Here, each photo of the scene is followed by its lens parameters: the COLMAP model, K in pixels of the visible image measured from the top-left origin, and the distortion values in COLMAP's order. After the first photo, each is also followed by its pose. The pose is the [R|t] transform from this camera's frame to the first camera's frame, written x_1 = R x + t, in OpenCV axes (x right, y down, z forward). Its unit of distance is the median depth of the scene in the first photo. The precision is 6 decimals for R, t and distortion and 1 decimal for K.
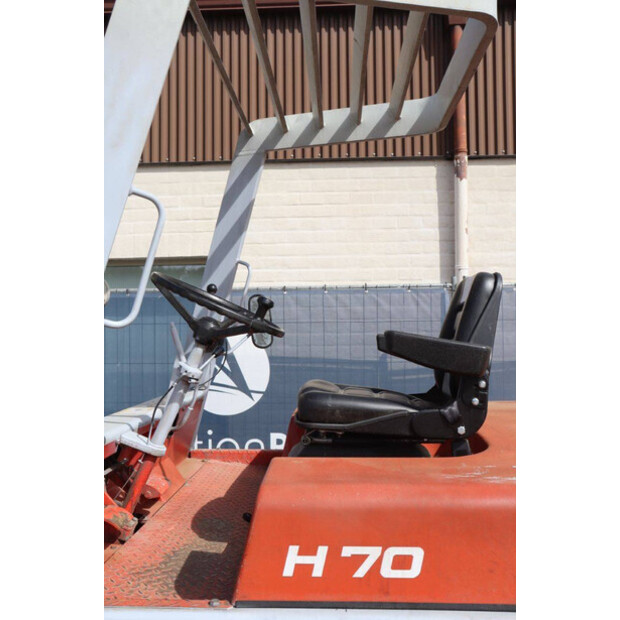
lens RADIAL K [[649.3, 0, 306.5], [0, 649.3, 314.7], [0, 0, 1]] dist [-0.030253, 0.000000]
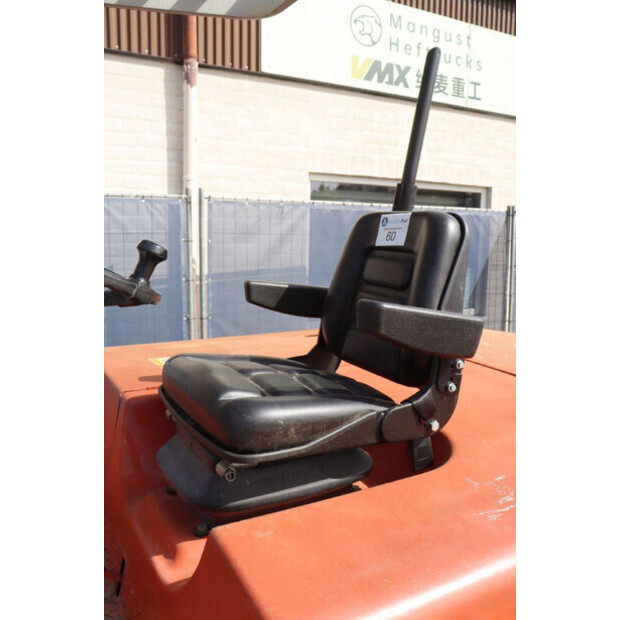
lens RADIAL K [[549.4, 0, 301.4], [0, 549.4, 315.0], [0, 0, 1]] dist [-0.109049, 0.084909]
pose [[0.845168, -0.062602, 0.530821, -0.071981], [-0.036231, 0.984123, 0.173748, -0.017720], [-0.533271, -0.166079, 0.829482, 0.183965]]
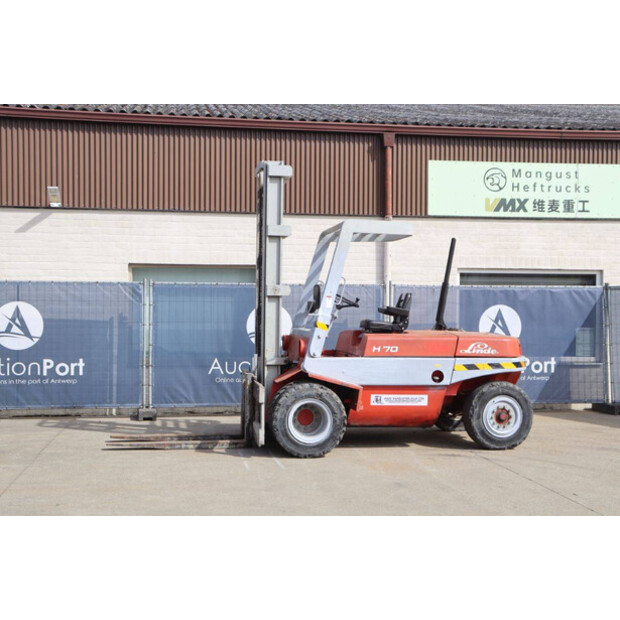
lens RADIAL K [[925.5, 0, 311.7], [0, 925.5, 314.9], [0, 0, 1]] dist [0.107882, 0.000000]
pose [[0.978607, 0.013865, 0.205269, -0.540238], [-0.019844, 0.999436, 0.027099, -0.024262], [-0.204777, -0.030593, 0.978330, -1.635626]]
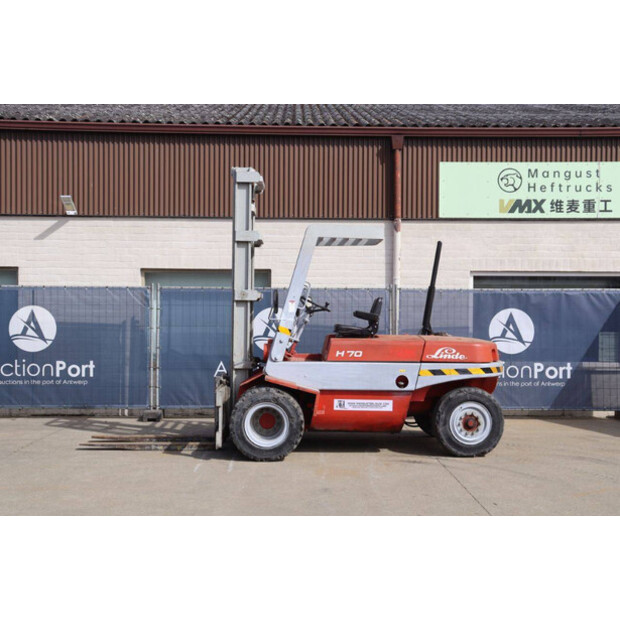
lens RADIAL K [[920.1, 0, 311.7], [0, 920.1, 314.6], [0, 0, 1]] dist [0.114743, 0.000000]
pose [[0.997243, 0.014950, 0.072688, -0.203739], [-0.016982, 0.999480, 0.027411, -0.036266], [-0.072240, -0.028570, 0.996978, -1.679989]]
